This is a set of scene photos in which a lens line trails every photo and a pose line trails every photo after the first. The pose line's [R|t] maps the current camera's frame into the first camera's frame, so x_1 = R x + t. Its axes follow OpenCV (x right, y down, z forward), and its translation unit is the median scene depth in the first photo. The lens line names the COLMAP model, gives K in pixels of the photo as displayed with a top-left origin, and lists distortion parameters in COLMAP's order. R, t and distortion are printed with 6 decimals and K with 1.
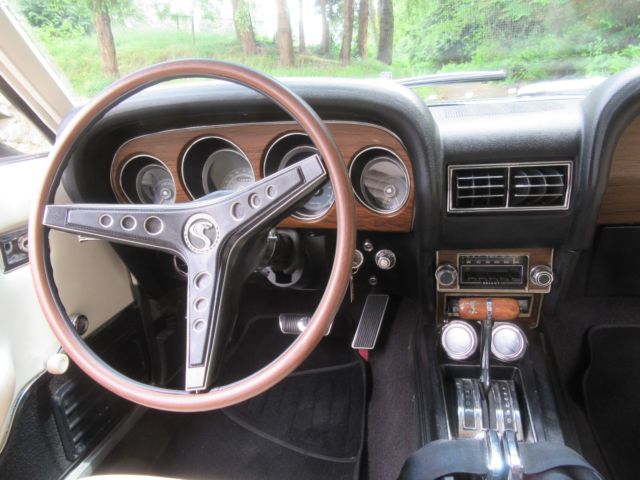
lens RADIAL K [[495.3, 0, 309.8], [0, 495.3, 239.1], [0, 0, 1]] dist [0.002049, 0.001228]
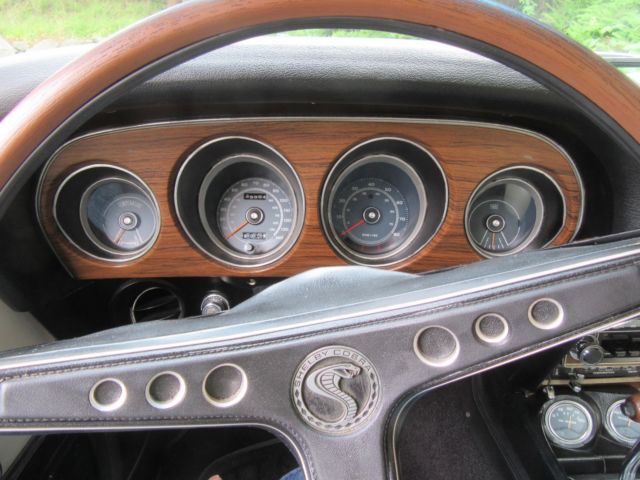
lens RADIAL K [[470.3, 0, 320.0], [0, 470.3, 240.0], [0, 0, 1]] dist [-0.005660, -0.002610]
pose [[0.967275, -0.027566, 0.252228, -0.331353], [0.008476, 0.997036, 0.076464, -0.175111], [-0.253588, -0.071824, 0.964642, 0.603536]]
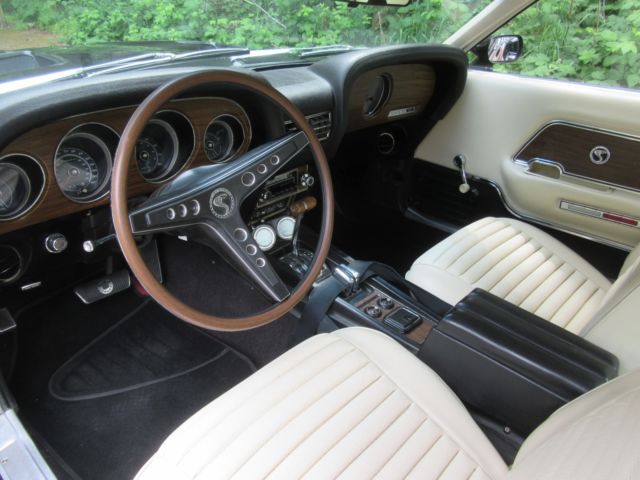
lens RADIAL K [[508.7, 0, 320.0], [0, 508.7, 240.0], [0, 0, 1]] dist [-0.005447, -0.001879]
pose [[0.481840, -0.325482, 0.813567, -1.197538], [0.196245, 0.944954, 0.261819, -0.215859], [-0.854001, 0.033504, 0.519191, 0.095767]]
